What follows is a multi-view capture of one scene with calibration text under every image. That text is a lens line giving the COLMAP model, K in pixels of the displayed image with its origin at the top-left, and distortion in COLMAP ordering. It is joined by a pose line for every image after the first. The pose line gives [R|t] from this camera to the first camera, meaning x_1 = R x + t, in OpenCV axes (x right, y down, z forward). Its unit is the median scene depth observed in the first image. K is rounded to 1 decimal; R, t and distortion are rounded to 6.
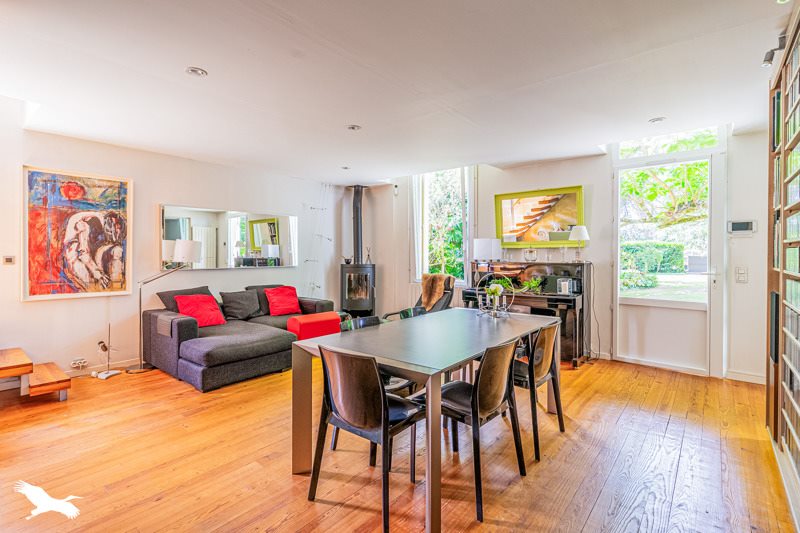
lens RADIAL K [[393.5, 0, 401.3], [0, 393.5, 260.7], [0, 0, 1]] dist [-0.000643, -0.000074]
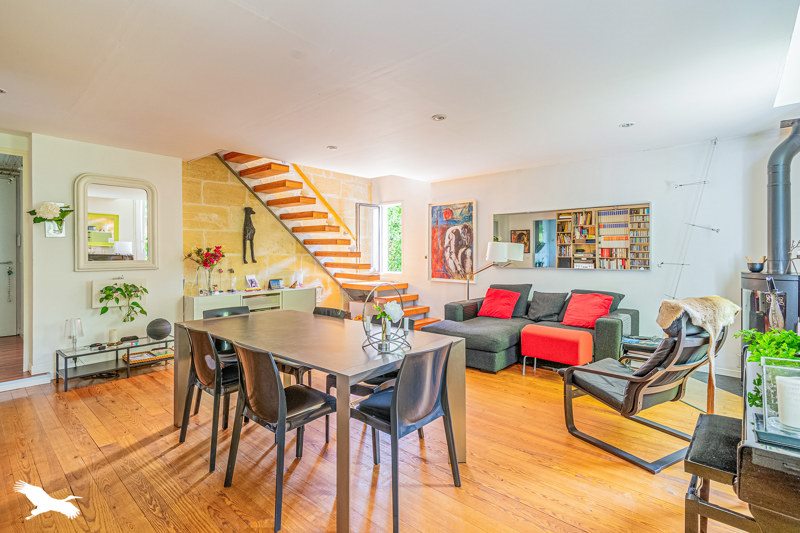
lens RADIAL K [[393.5, 0, 401.5], [0, 393.5, 260.5], [0, 0, 1]] dist [-0.000643, -0.000074]
pose [[-0.051457, 0.020578, -0.998463, 0.727178], [-0.013143, 0.999687, 0.021281, -0.021716], [0.998589, 0.014218, -0.051170, 0.867692]]
